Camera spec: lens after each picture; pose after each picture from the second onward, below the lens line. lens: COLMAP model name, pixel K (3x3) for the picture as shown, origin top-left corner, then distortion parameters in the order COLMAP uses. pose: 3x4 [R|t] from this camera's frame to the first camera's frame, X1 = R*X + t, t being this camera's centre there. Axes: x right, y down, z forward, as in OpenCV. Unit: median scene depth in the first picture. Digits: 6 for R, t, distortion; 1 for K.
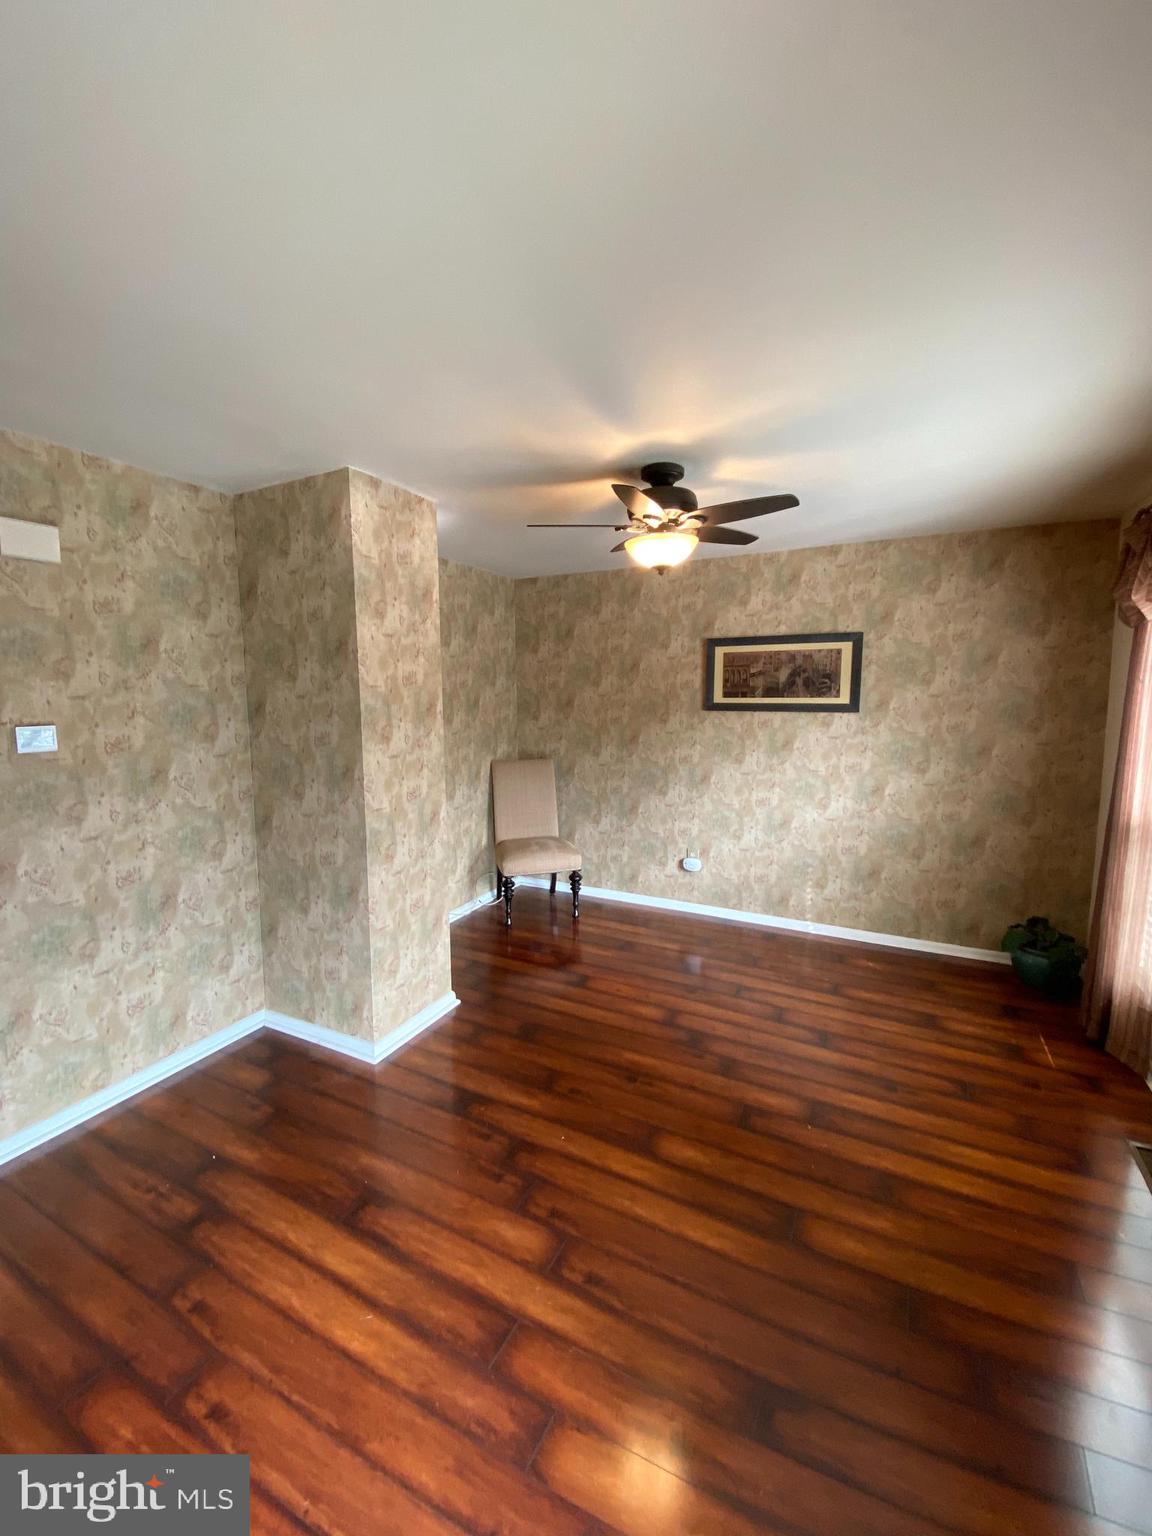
lens RADIAL K [[641.9, 0, 577.8], [0, 641.9, 757.6], [0, 0, 1]] dist [-0.002793, -0.002501]
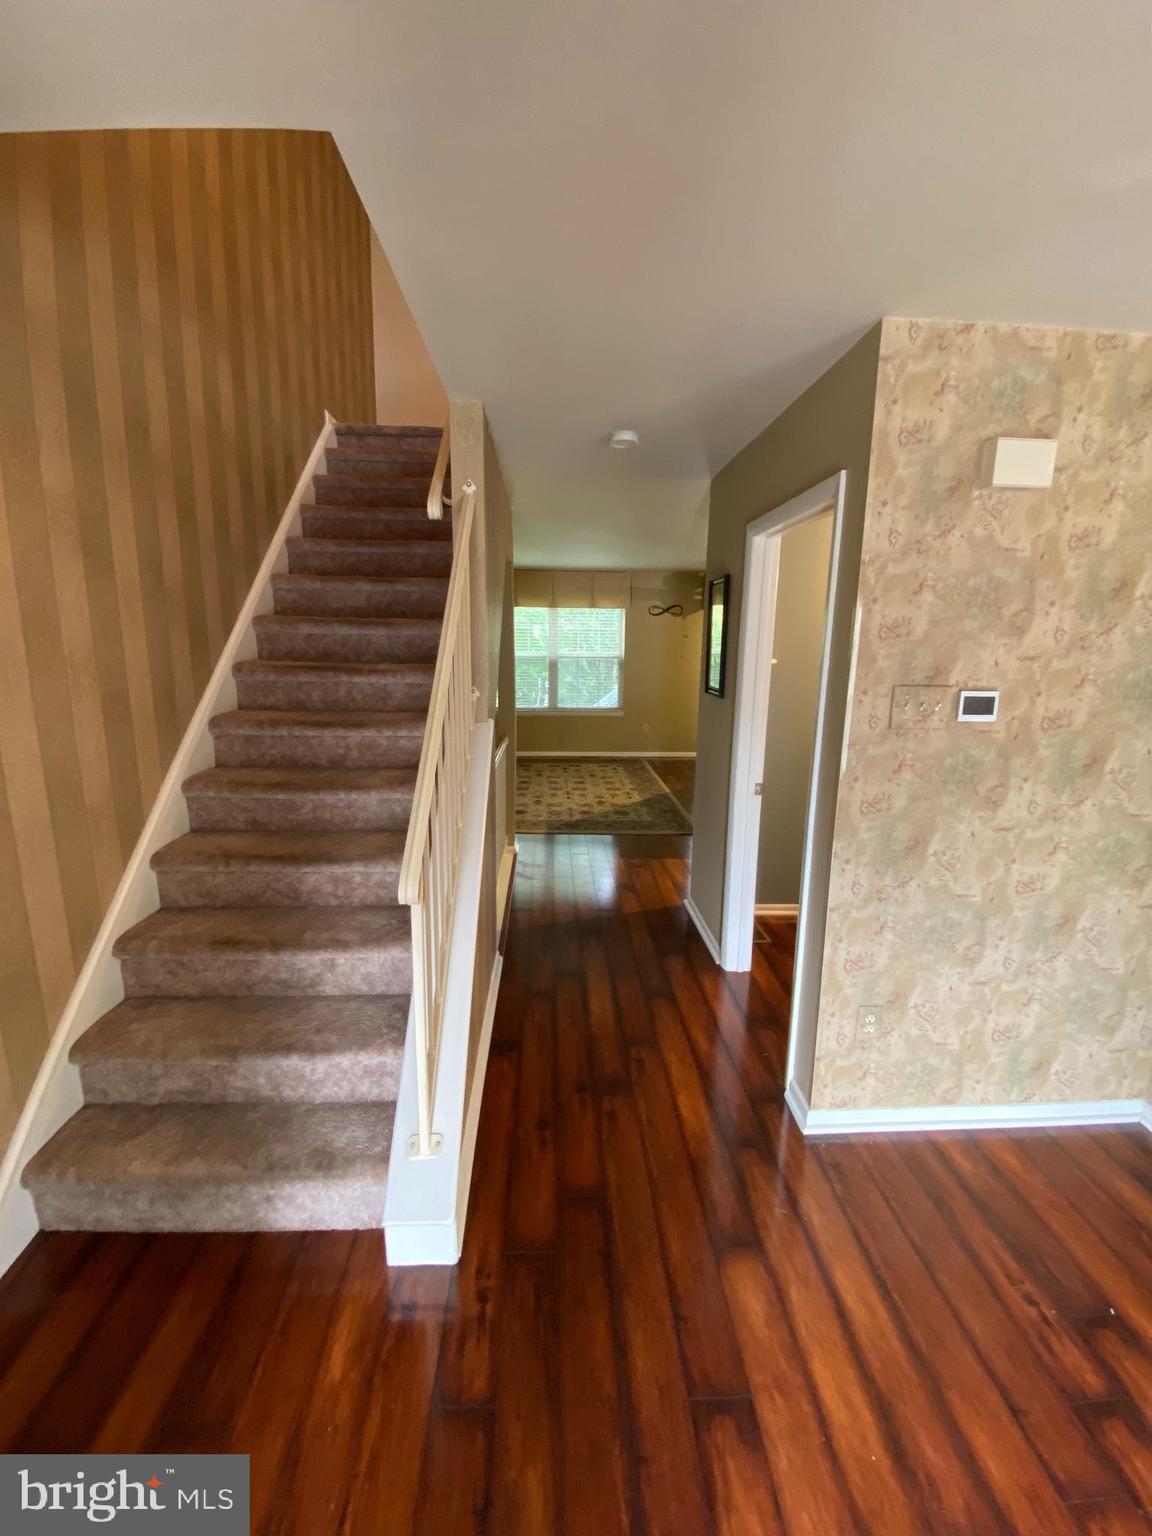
lens RADIAL K [[641.9, 0, 578.9], [0, 641.9, 765.3], [0, 0, 1]] dist [-0.002793, -0.002501]
pose [[0.497123, 0.175636, -0.849718, -0.344868], [-0.112645, 0.984075, 0.137505, -0.007813], [0.860337, 0.027360, 0.508991, 0.099516]]
